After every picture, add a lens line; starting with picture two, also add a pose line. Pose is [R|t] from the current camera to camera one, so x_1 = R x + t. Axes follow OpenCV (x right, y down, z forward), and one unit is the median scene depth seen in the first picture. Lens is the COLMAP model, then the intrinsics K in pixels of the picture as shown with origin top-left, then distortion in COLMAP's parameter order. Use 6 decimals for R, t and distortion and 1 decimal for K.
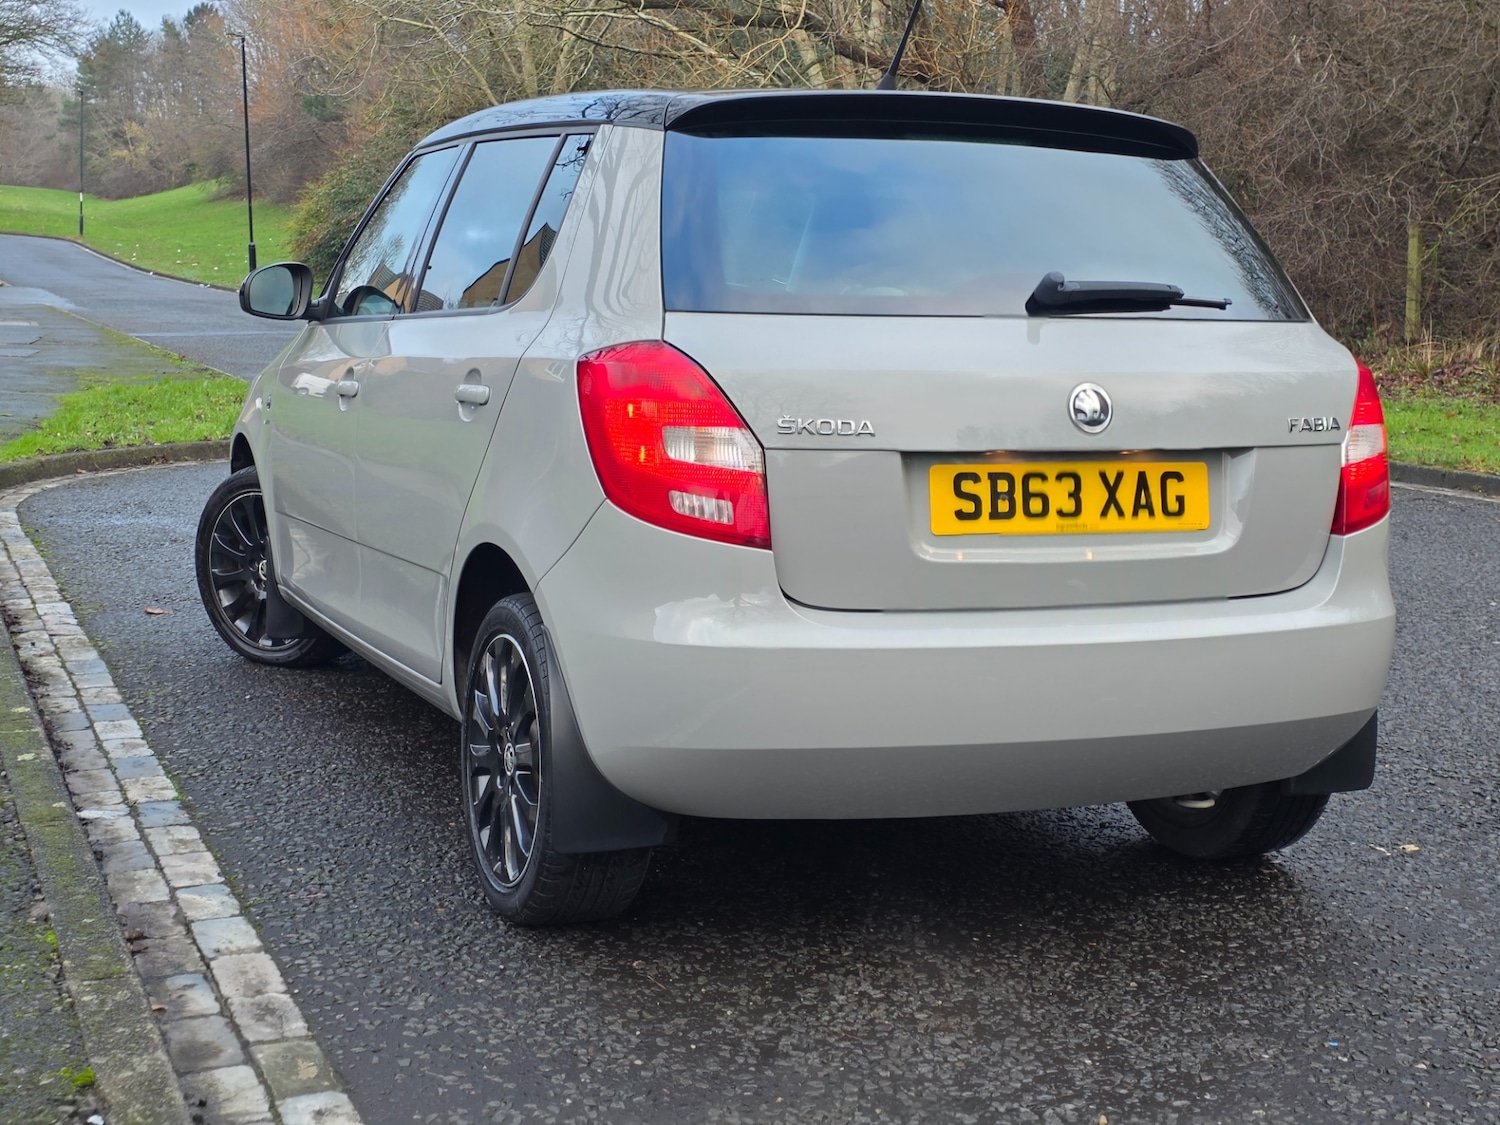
lens RADIAL K [[2061.6, 0, 775.0], [0, 2061.6, 539.1], [0, 0, 1]] dist [0.214331, -0.660237]
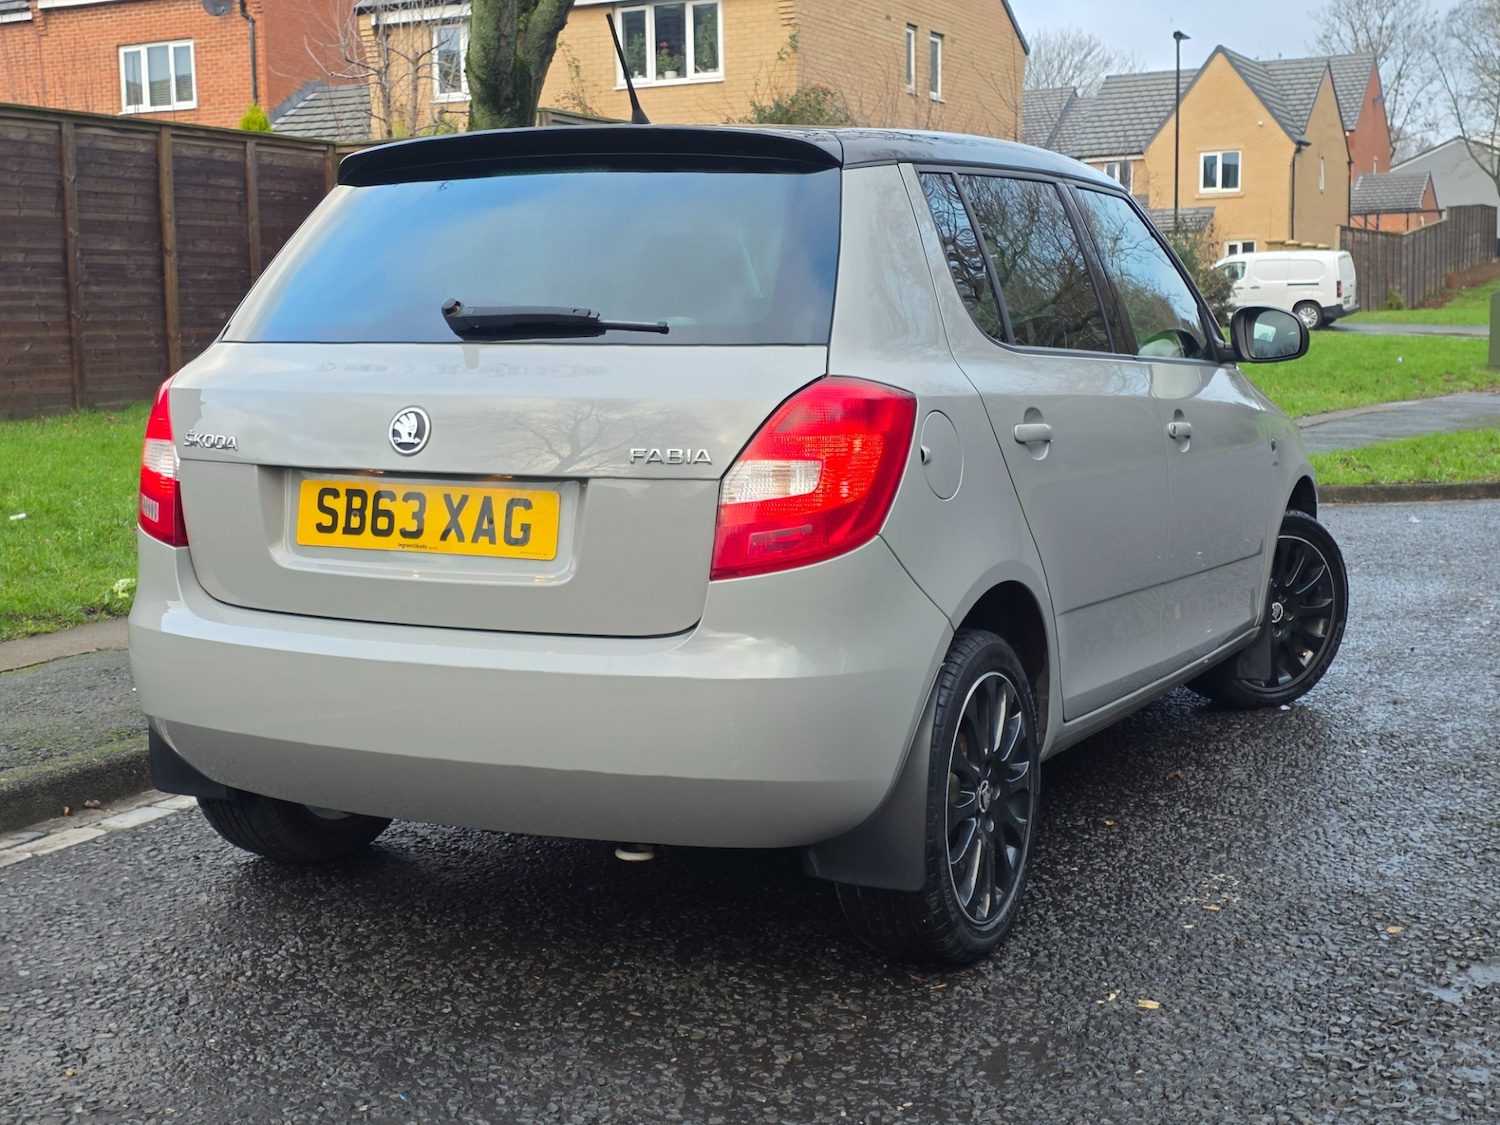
lens RADIAL K [[1968.1, 0, 730.8], [0, 1968.1, 564.0], [0, 0, 1]] dist [0.194776, -0.510467]
pose [[0.640391, 0.064383, -0.765346, 0.981397], [-0.072778, 0.997083, 0.022981, -0.030936], [0.764593, 0.040984, 0.643209, 0.489197]]
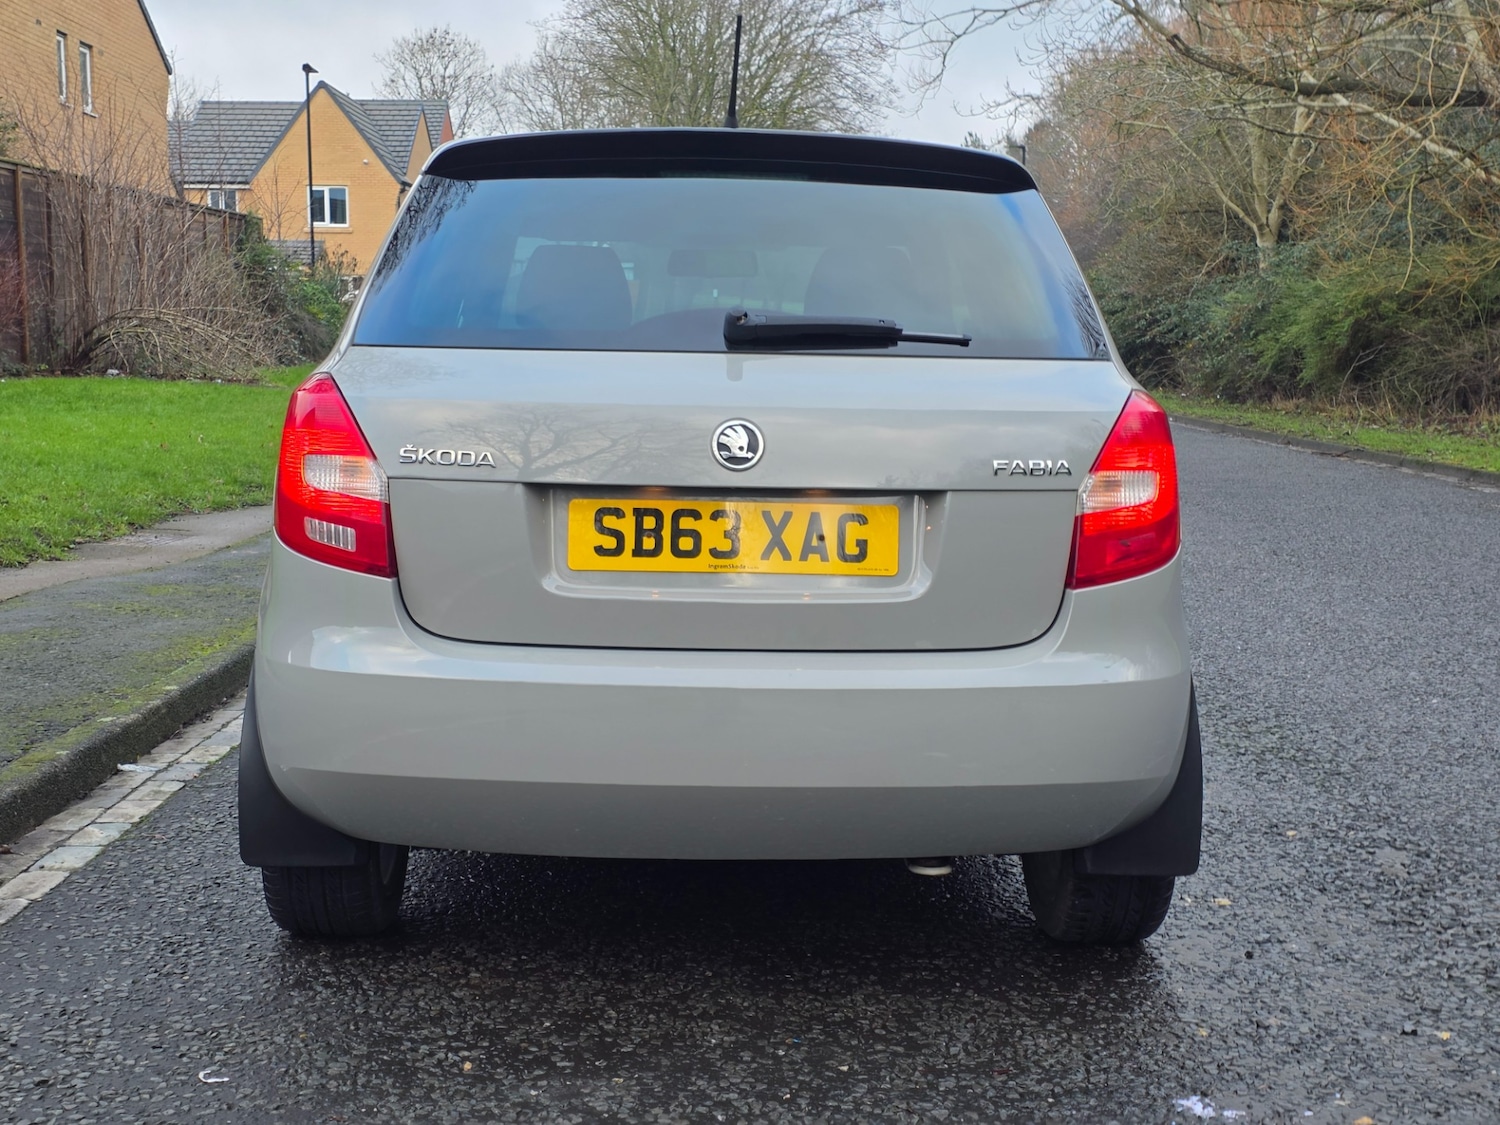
lens RADIAL K [[1996.4, 0, 778.2], [0, 1996.4, 622.3], [0, 0, 1]] dist [-0.001713, -0.055135]
pose [[0.922263, 0.039246, -0.384565, 0.520189], [-0.039519, 0.999193, 0.007195, 0.011957], [0.384537, 0.008562, 0.923070, 0.148480]]
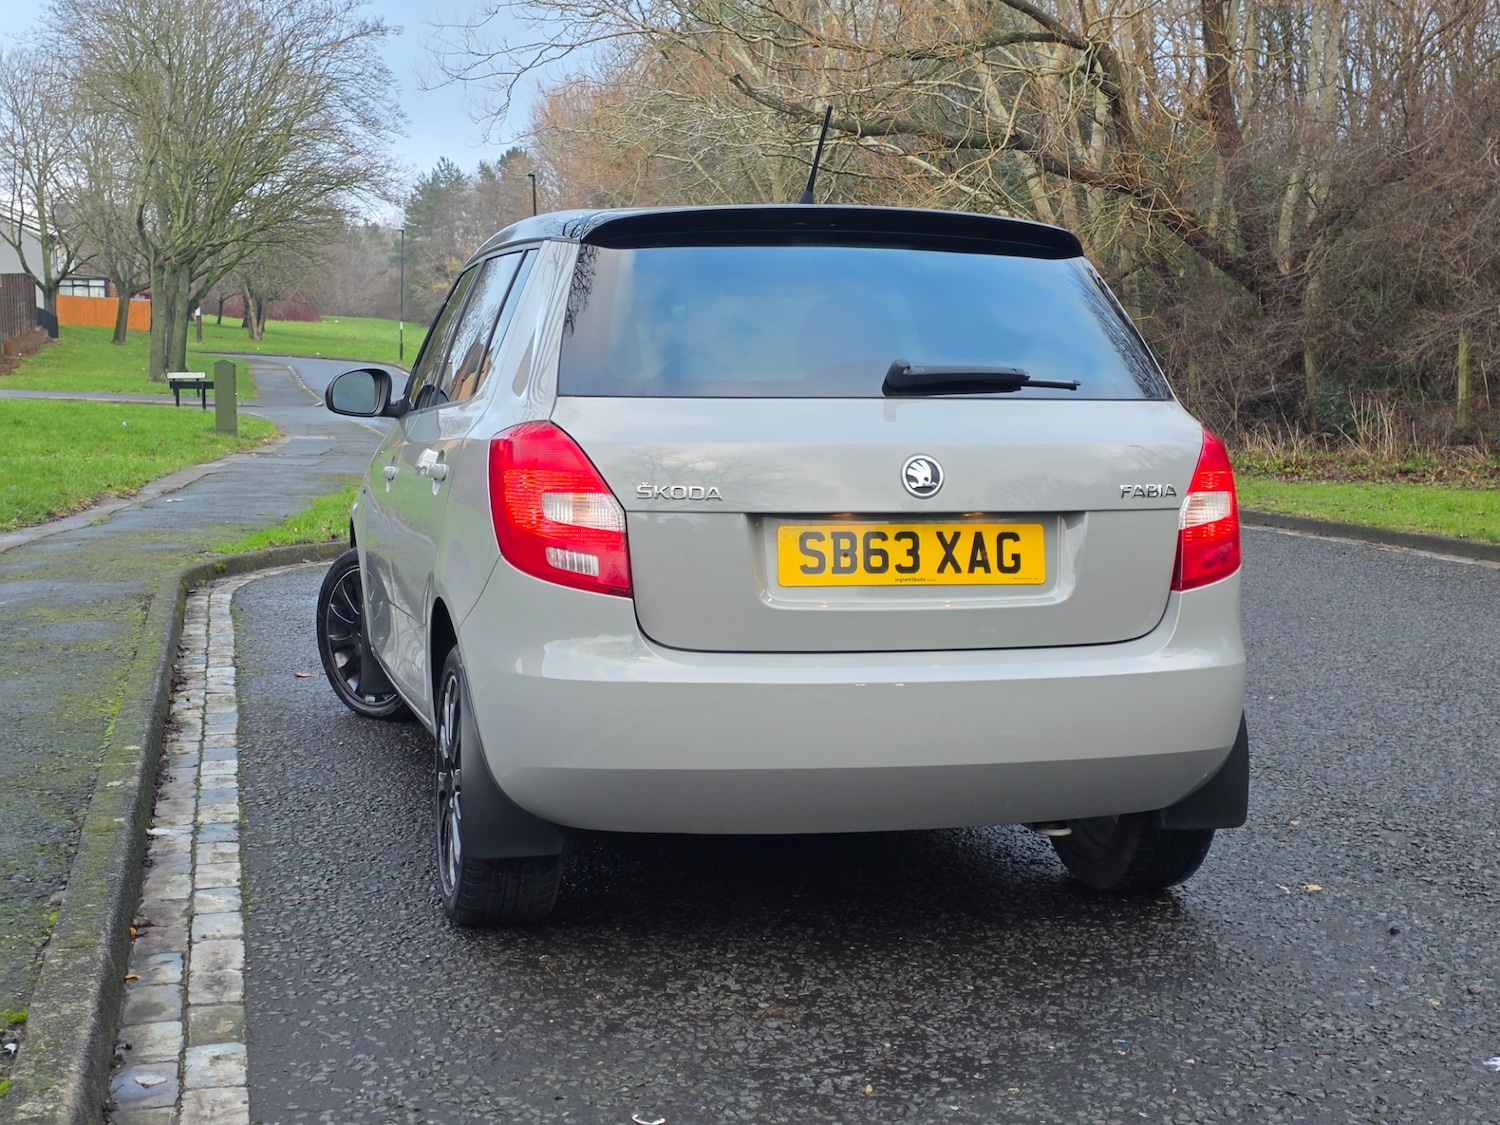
lens RADIAL K [[1968.1, 0, 730.8], [0, 1968.1, 564.0], [0, 0, 1]] dist [0.194776, -0.510467]
pose [[0.987153, -0.002179, -0.159764, 0.217500], [-0.003736, 0.999319, -0.036715, 0.025168], [0.159736, 0.036840, 0.986472, -0.086244]]
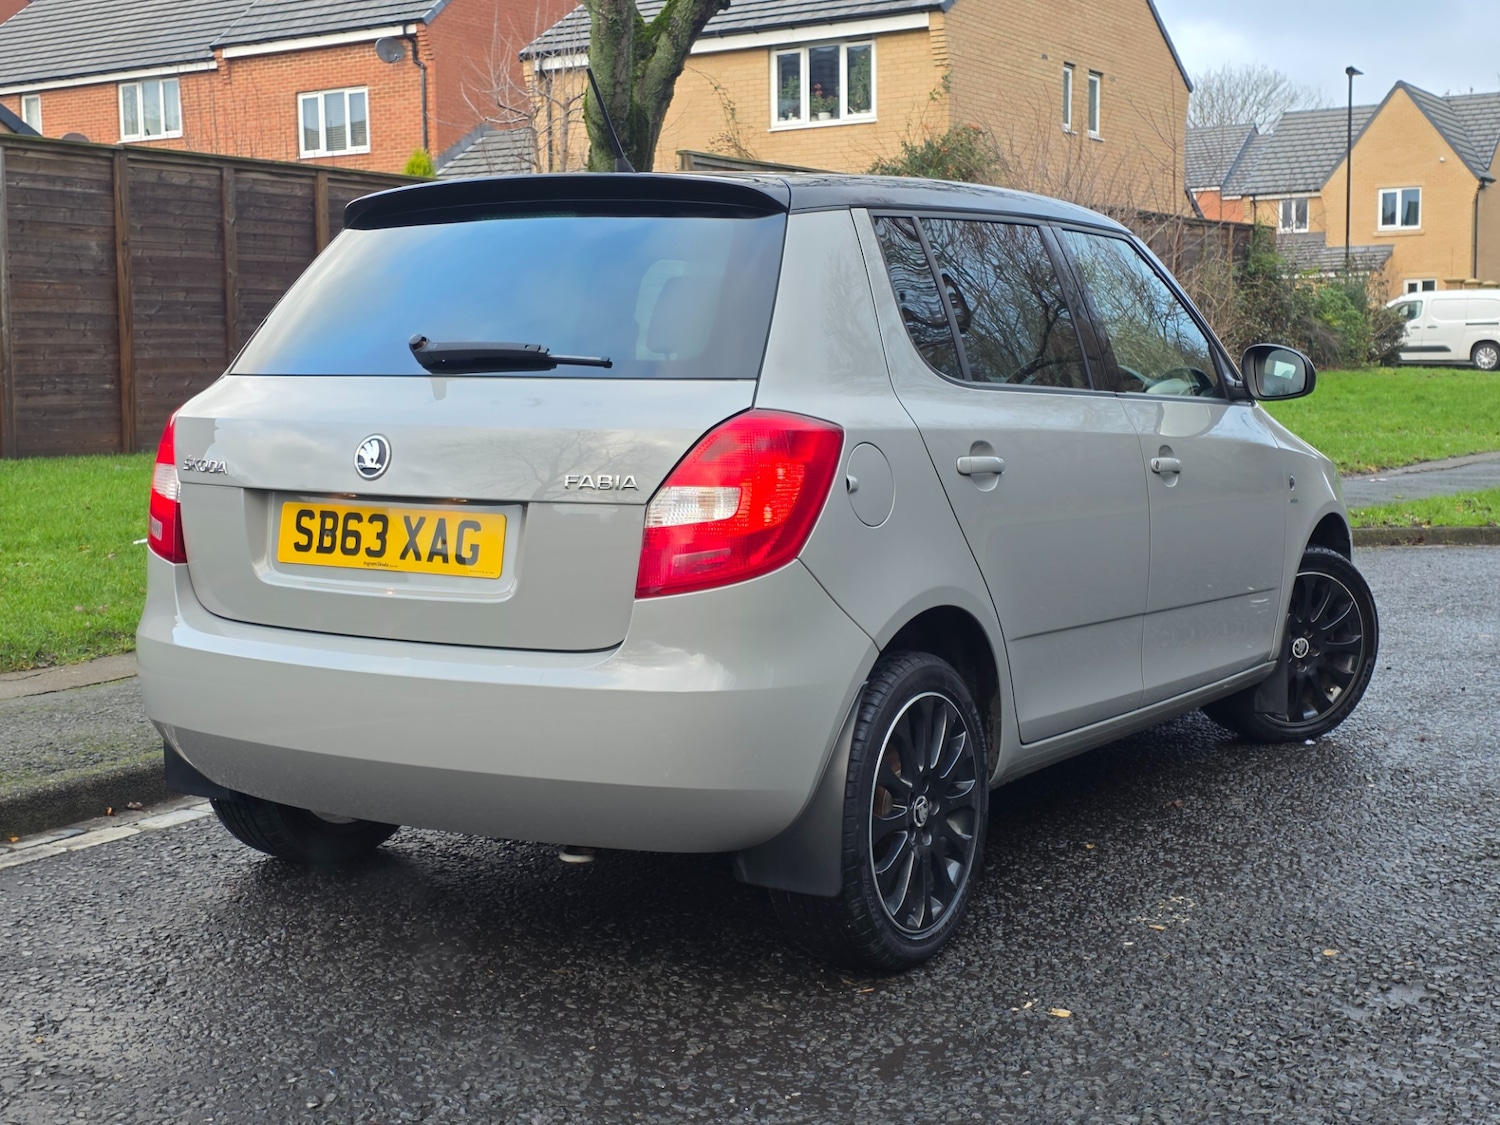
lens RADIAL K [[1968.1, 0, 730.8], [0, 1968.1, 564.0], [0, 0, 1]] dist [0.194776, -0.510467]
pose [[0.571439, 0.057738, -0.818611, 1.100326], [-0.085037, 0.996318, 0.010910, -0.033436], [0.816227, 0.063378, 0.574245, 0.546059]]
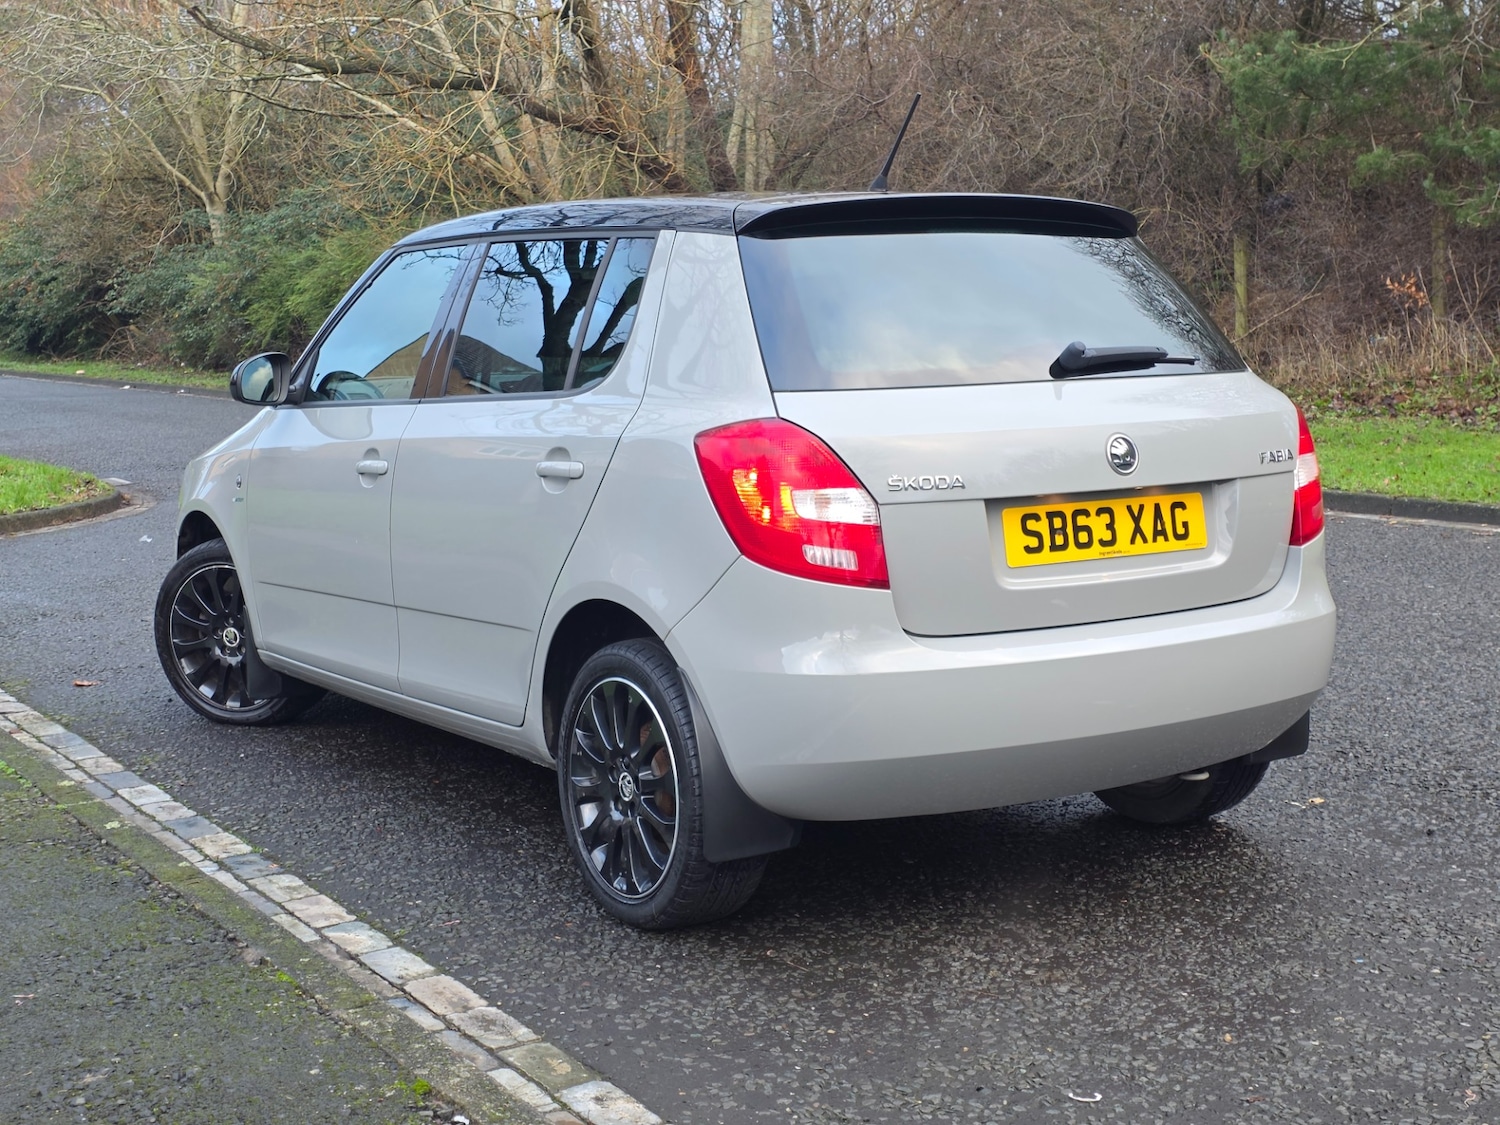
lens RADIAL K [[1959.4, 0, 756.9], [0, 1959.4, 536.7], [0, 0, 1]] dist [0.195319, -0.521799]
pose [[0.984012, -0.062941, 0.166609, -0.245496], [0.064906, 0.997871, -0.006373, -0.021296], [-0.165853, 0.017085, 0.986002, -0.090688]]
